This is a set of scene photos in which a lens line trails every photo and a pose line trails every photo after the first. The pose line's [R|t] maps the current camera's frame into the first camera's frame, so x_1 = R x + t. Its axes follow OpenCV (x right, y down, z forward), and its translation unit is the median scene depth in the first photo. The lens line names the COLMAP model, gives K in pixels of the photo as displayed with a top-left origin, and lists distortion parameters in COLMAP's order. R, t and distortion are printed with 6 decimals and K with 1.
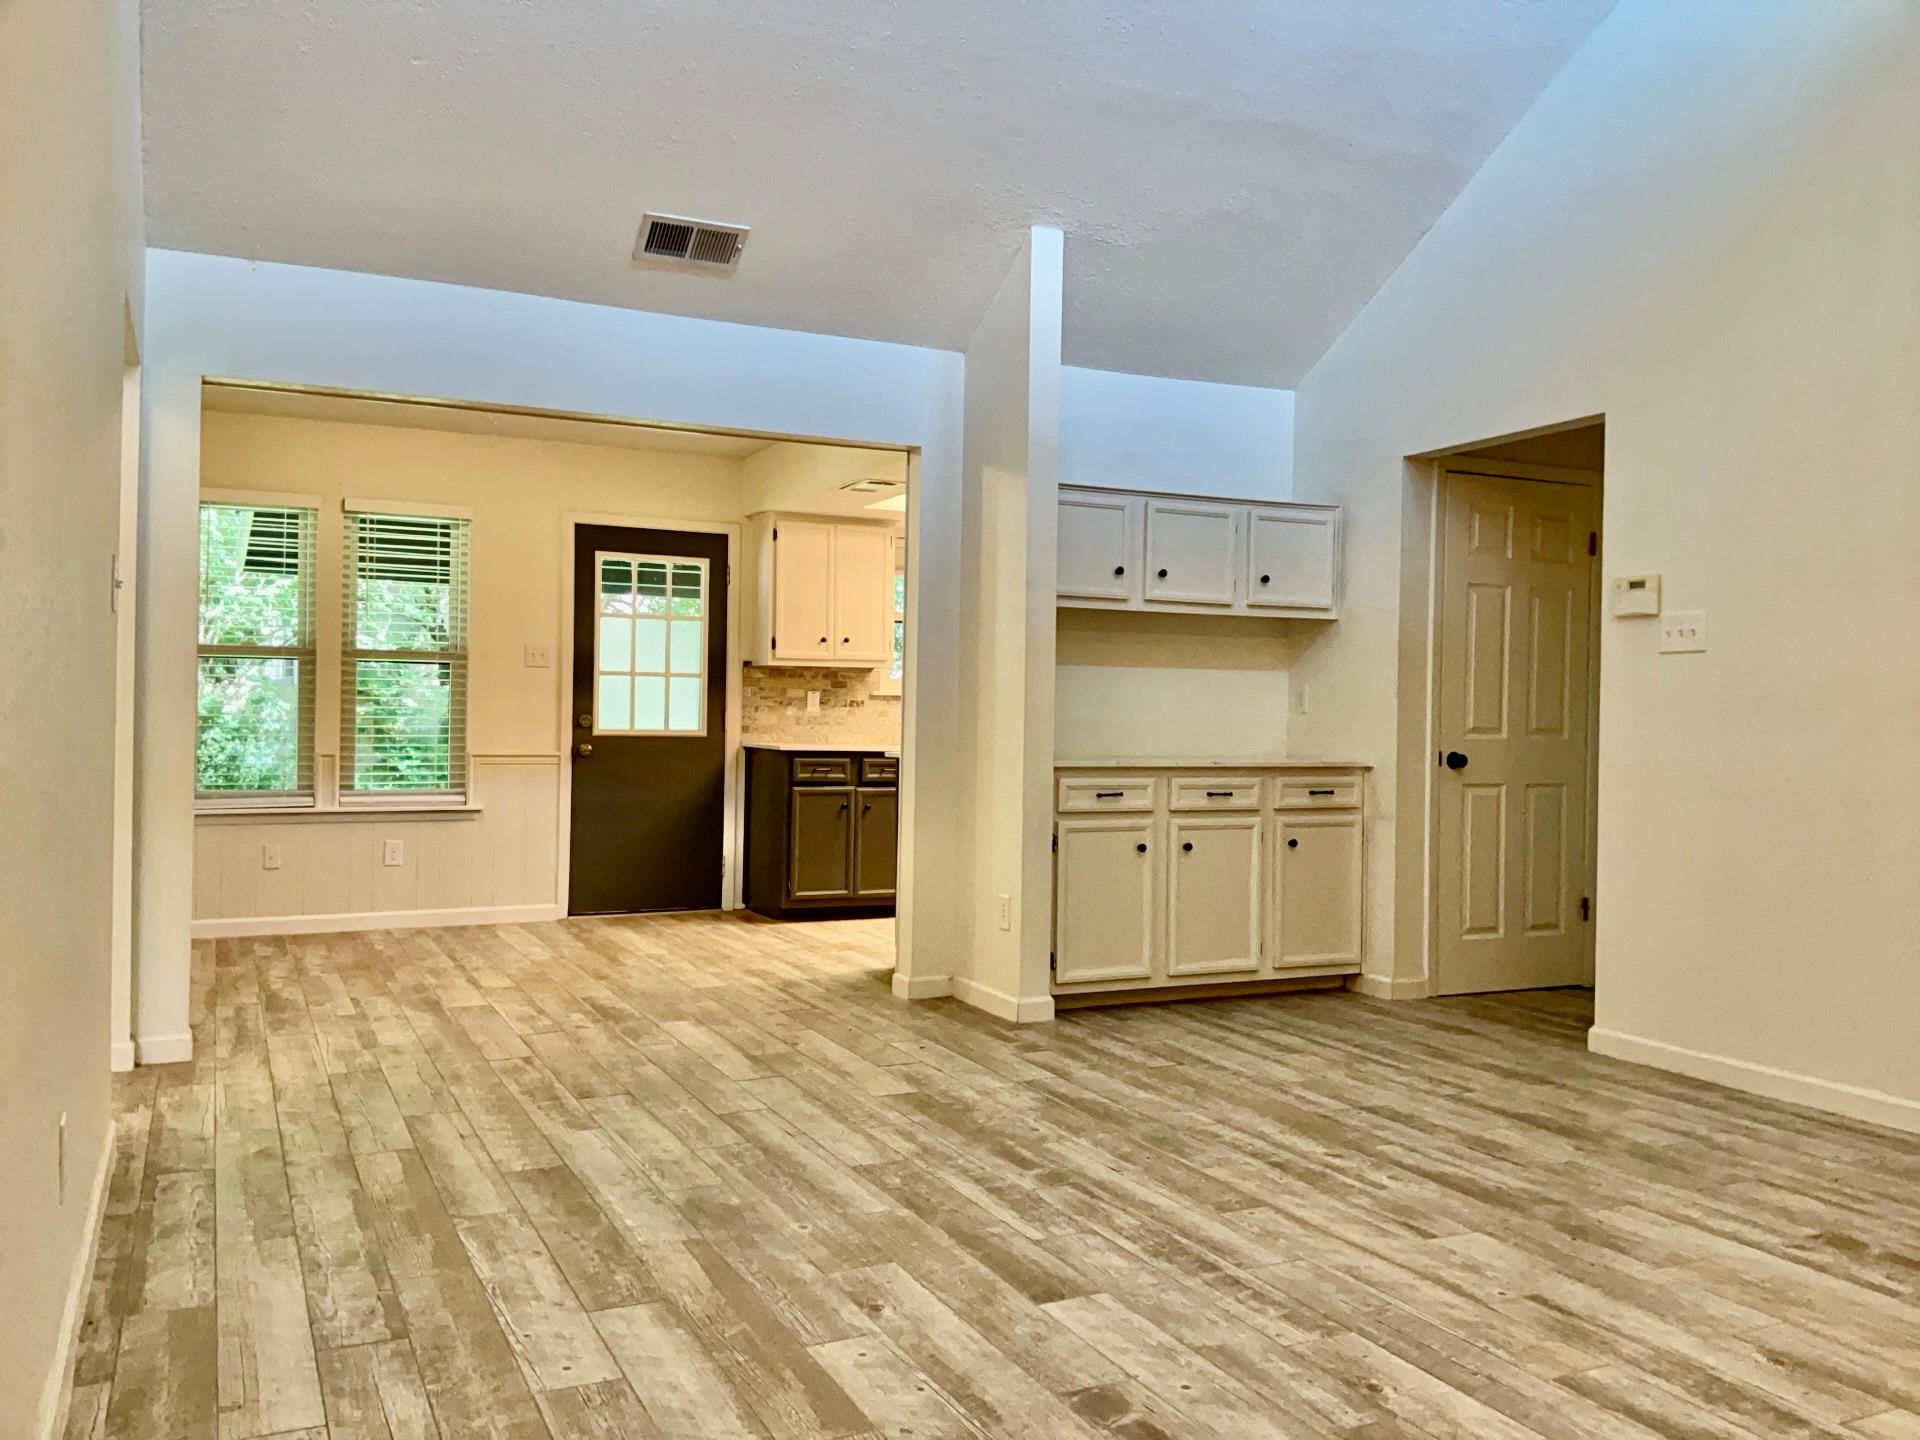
lens RADIAL K [[1532.1, 0, 983.6], [0, 1532.1, 715.0], [0, 0, 1]] dist [0.094235, -0.168368]
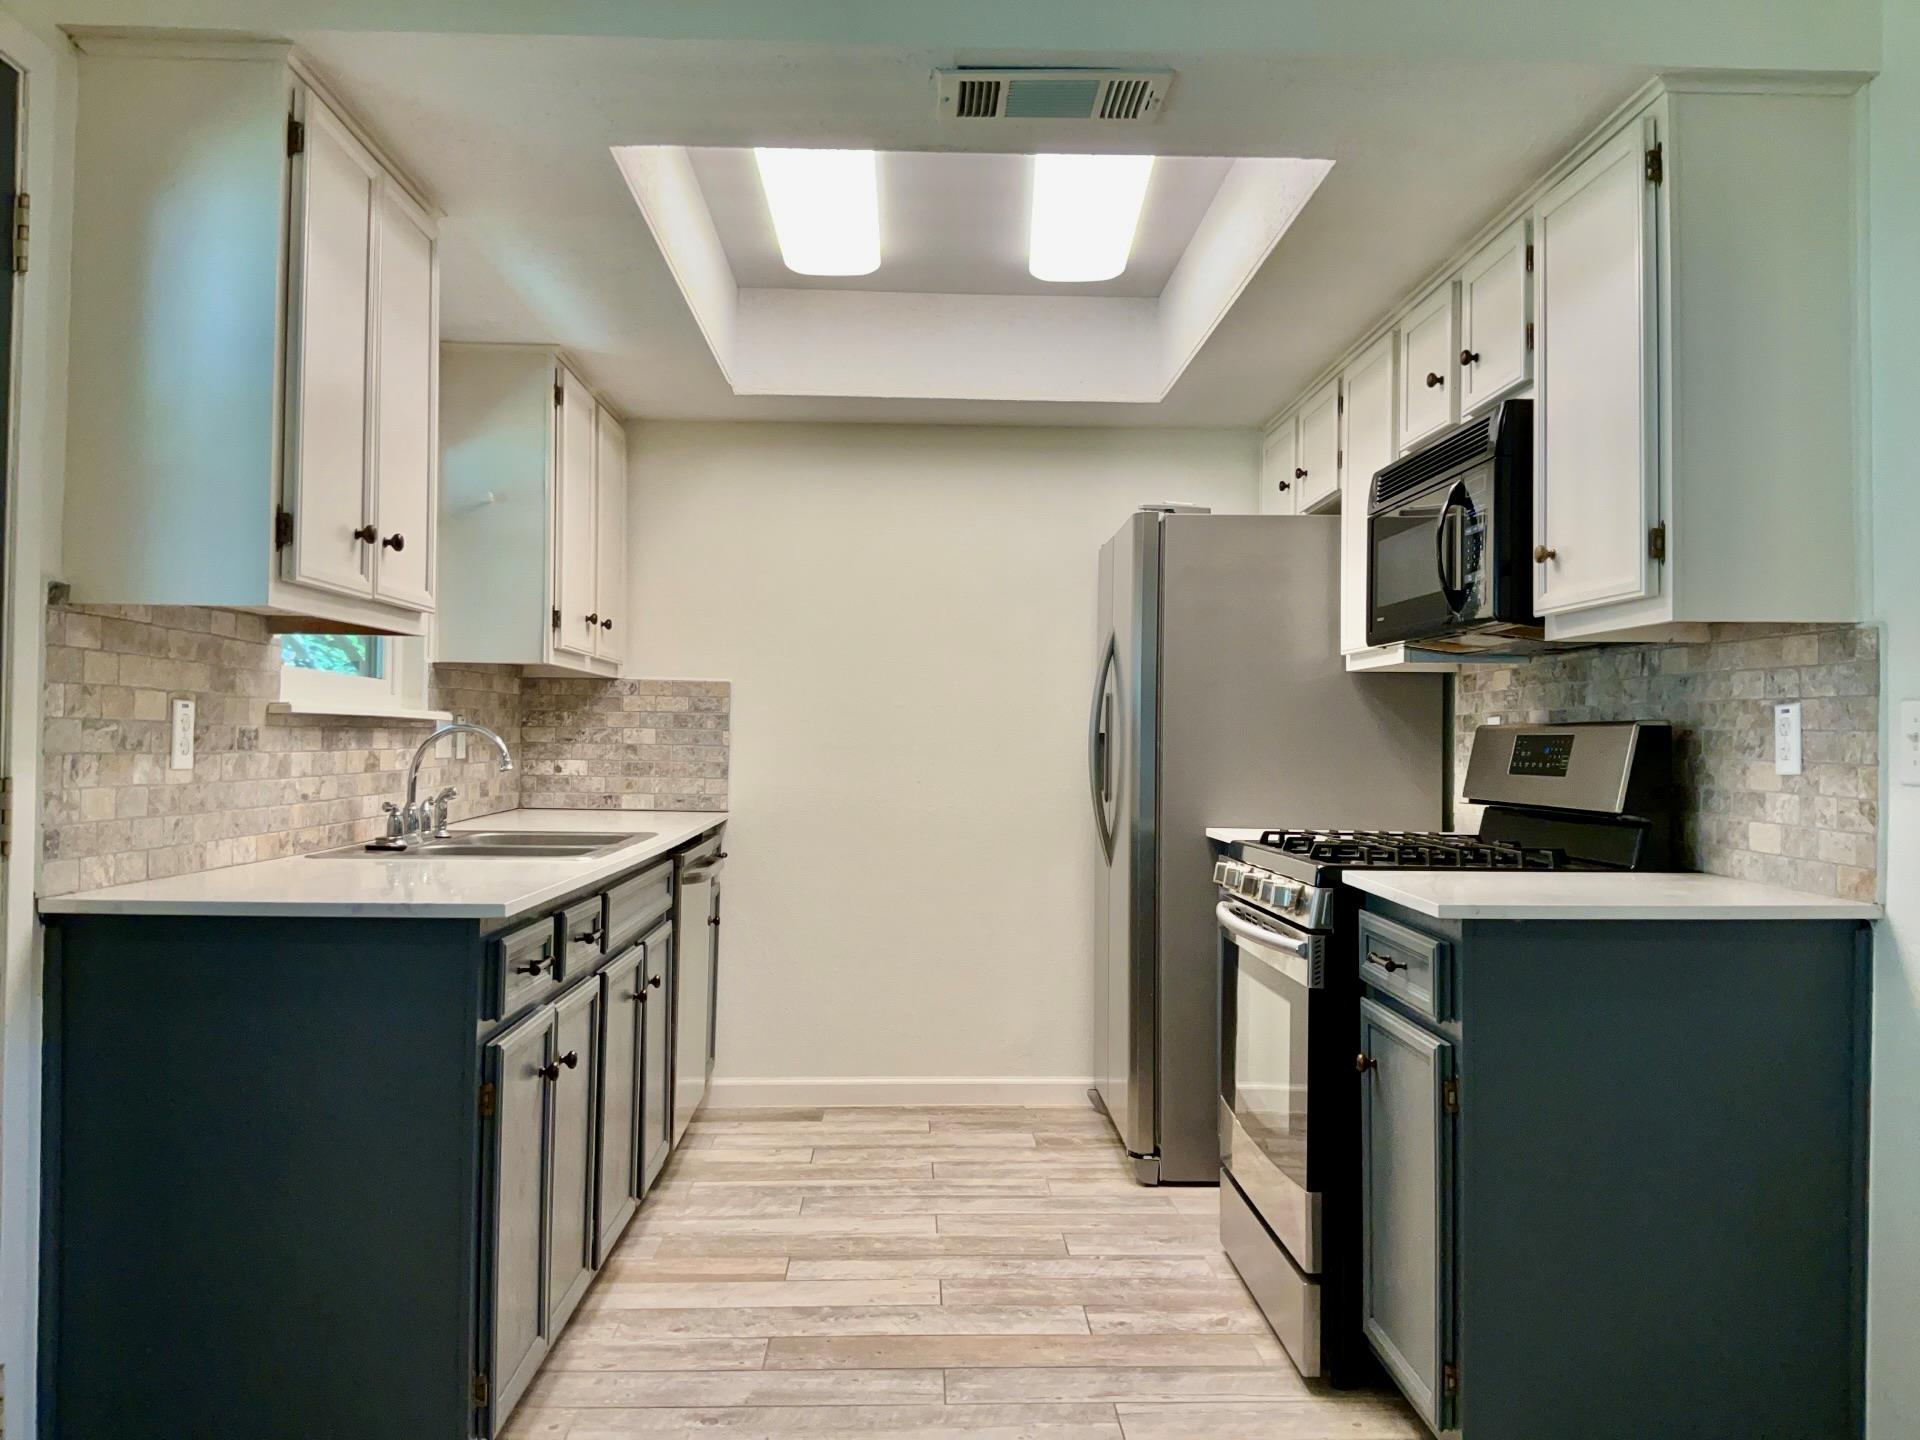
lens RADIAL K [[1532.1, 0, 961.3], [0, 1532.1, 712.9], [0, 0, 1]] dist [0.094235, -0.168368]
pose [[0.425992, 0.004098, 0.904717, -0.341325], [-0.001338, 0.999992, -0.003900, -0.012848], [-0.904726, 0.000451, 0.425994, 0.784952]]
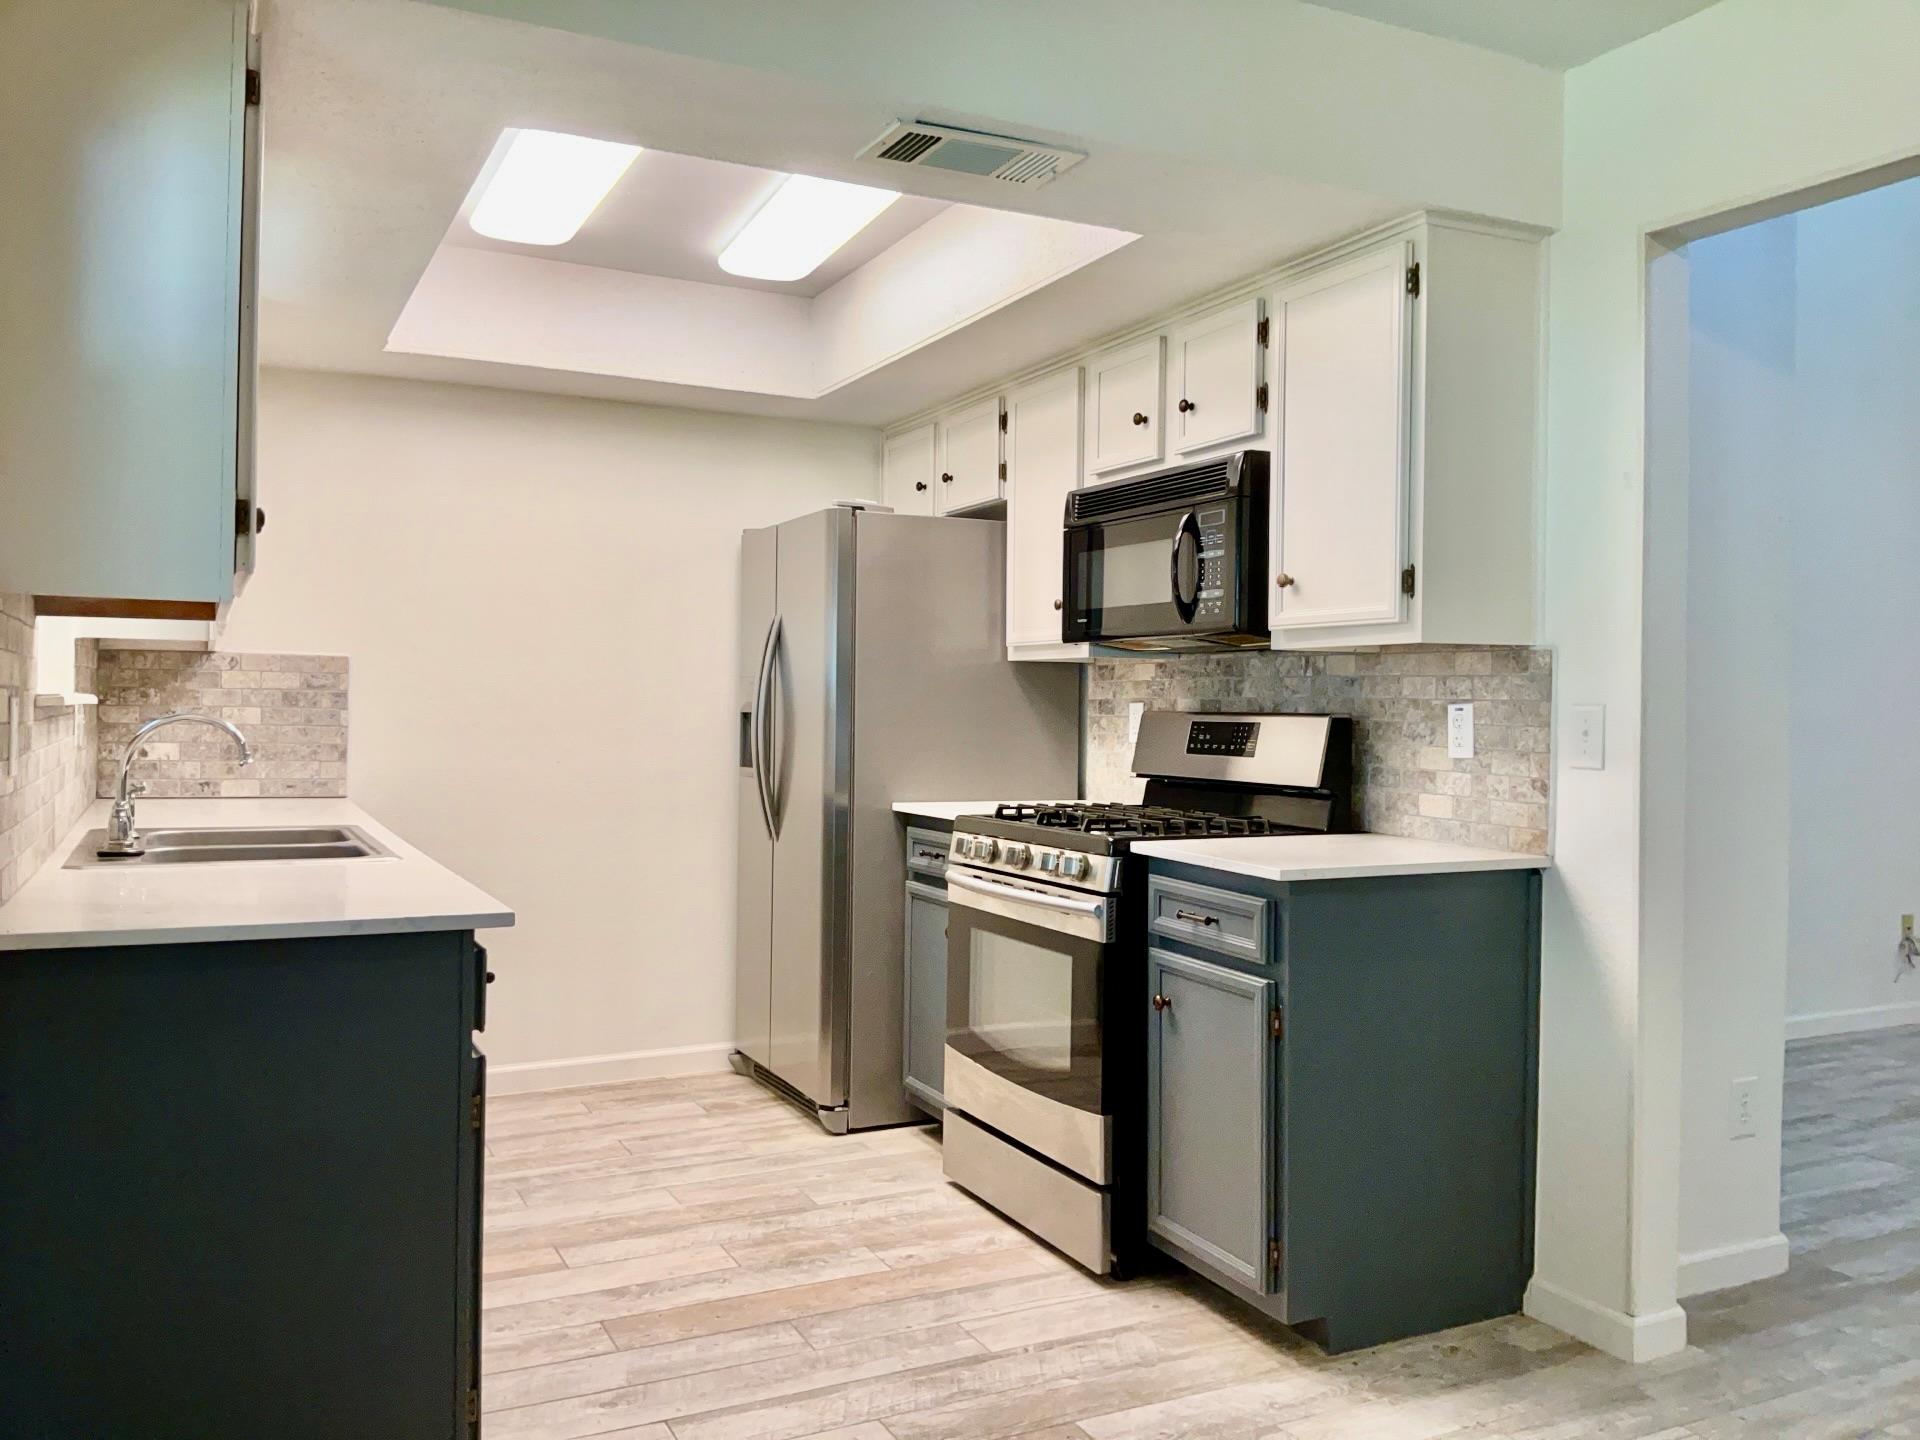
lens RADIAL K [[1532.1, 0, 957.8], [0, 1532.1, 714.0], [0, 0, 1]] dist [0.094235, -0.168368]
pose [[0.013644, -0.022491, 0.999654, -0.396203], [-0.009470, 0.999699, 0.022621, -0.021402], [-0.999862, -0.009775, 0.013427, 0.894514]]
